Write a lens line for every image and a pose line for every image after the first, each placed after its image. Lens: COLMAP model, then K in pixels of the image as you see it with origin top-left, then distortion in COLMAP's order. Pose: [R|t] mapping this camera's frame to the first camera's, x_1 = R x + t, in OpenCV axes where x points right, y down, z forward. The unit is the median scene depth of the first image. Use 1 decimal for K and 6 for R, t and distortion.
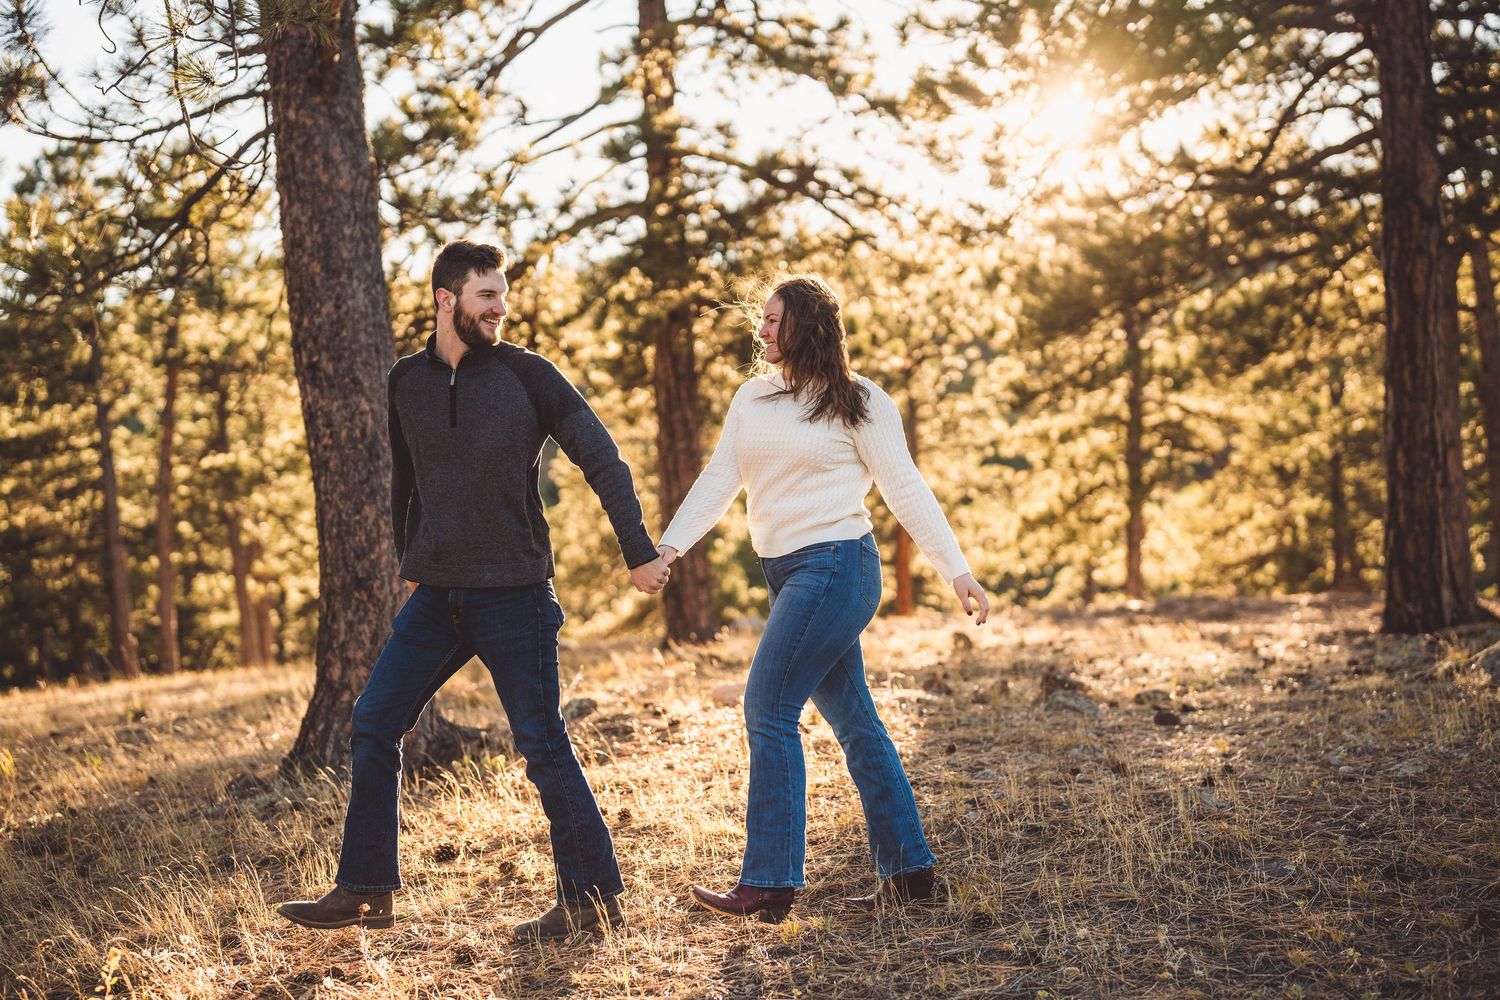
lens RADIAL K [[2545.9, 0, 750.0], [0, 2545.9, 500.0], [0, 0, 1]] dist [-0.225089, 1.728396]
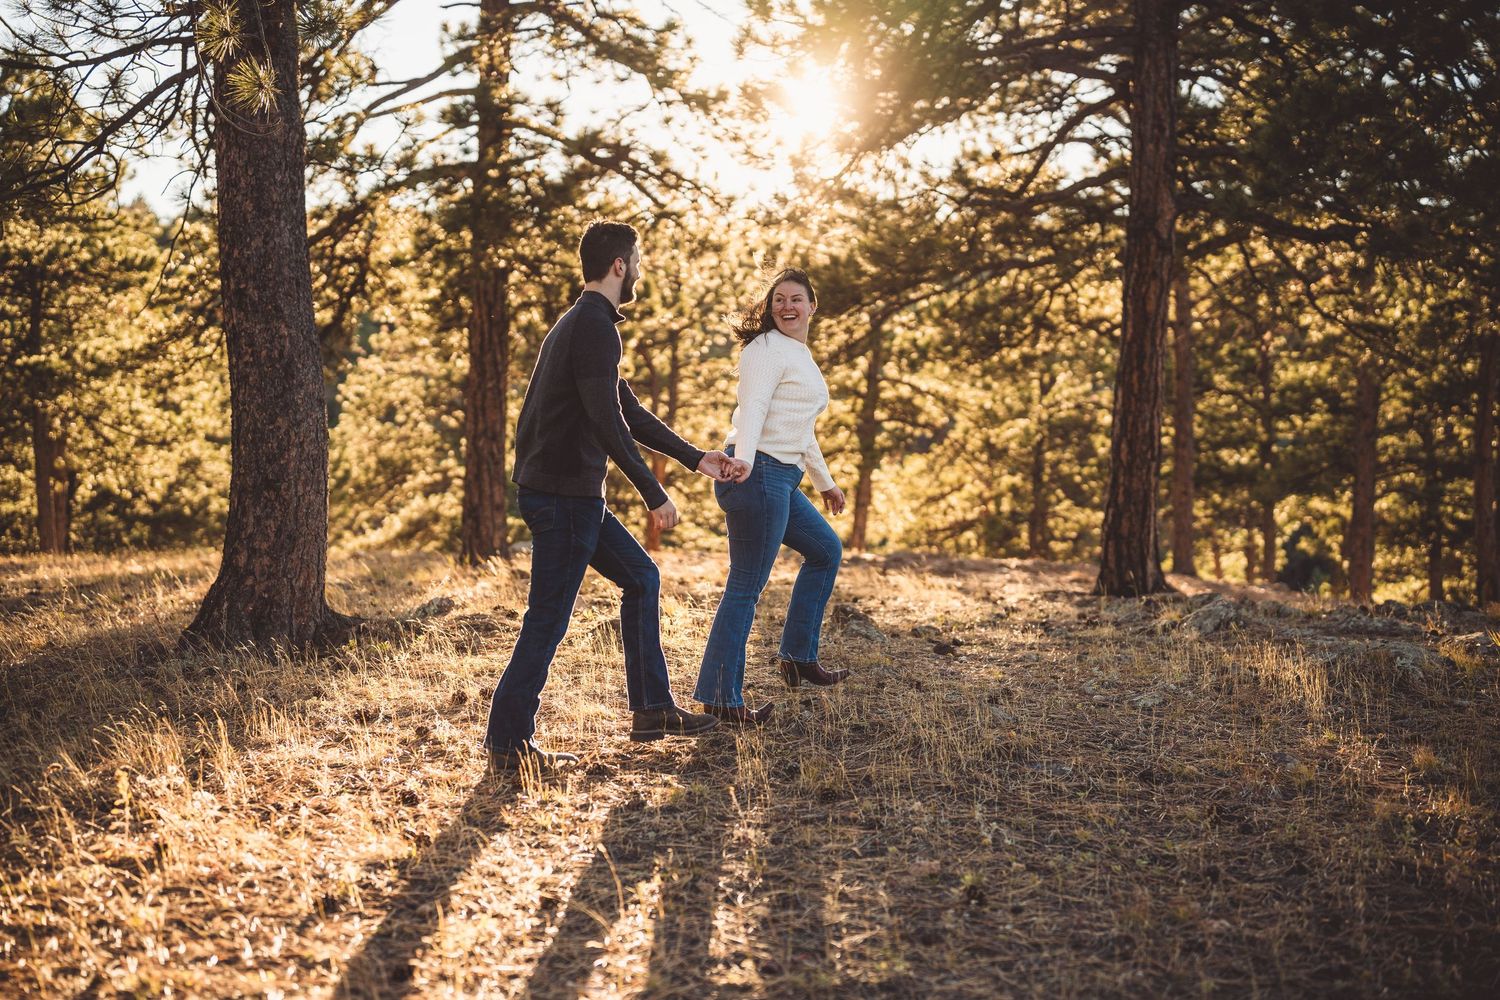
lens RADIAL K [[2545.9, 0, 750.0], [0, 2545.9, 500.0], [0, 0, 1]] dist [-0.225089, 1.728396]
pose [[0.983331, 0.078833, 0.163849, -0.094230], [-0.082210, 0.996518, 0.013920, 0.004655], [-0.162181, -0.027158, 0.986387, -0.126766]]
